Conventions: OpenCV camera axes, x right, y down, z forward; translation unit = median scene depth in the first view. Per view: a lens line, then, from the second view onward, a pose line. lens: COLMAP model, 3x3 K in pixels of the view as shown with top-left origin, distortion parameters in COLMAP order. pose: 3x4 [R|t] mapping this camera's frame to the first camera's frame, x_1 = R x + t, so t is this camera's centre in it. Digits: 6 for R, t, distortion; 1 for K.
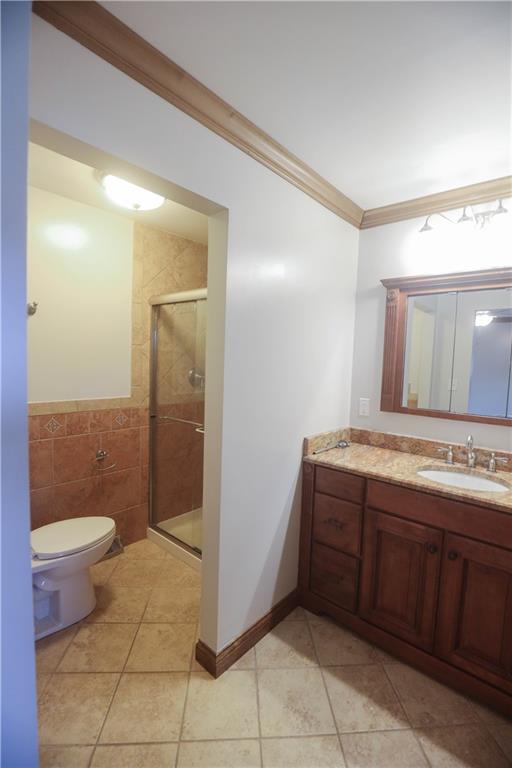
lens RADIAL K [[351.8, 0, 261.9], [0, 351.8, 380.3], [0, 0, 1]] dist [-0.036110, 0.006851]
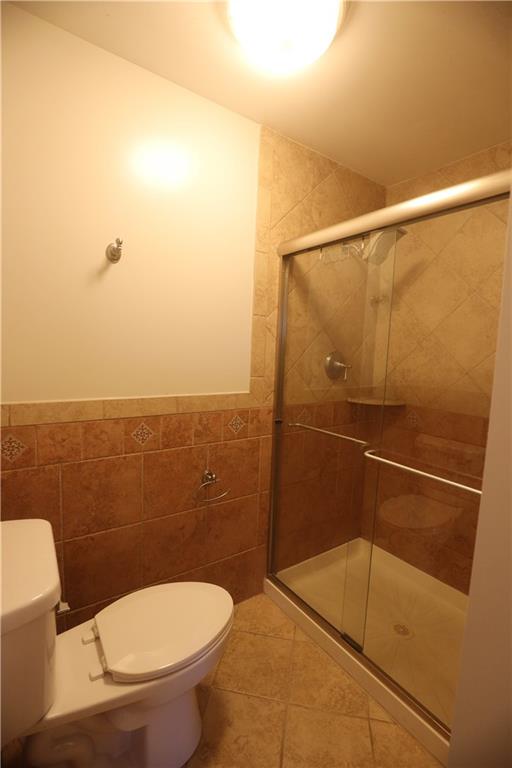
lens RADIAL K [[351.8, 0, 259.2], [0, 351.8, 380.8], [0, 0, 1]] dist [-0.036110, 0.006851]
pose [[0.970984, 0.024770, -0.237860, -0.214429], [-0.020632, 0.999590, 0.019870, 0.011656], [0.238254, -0.014386, 0.971096, 0.377713]]
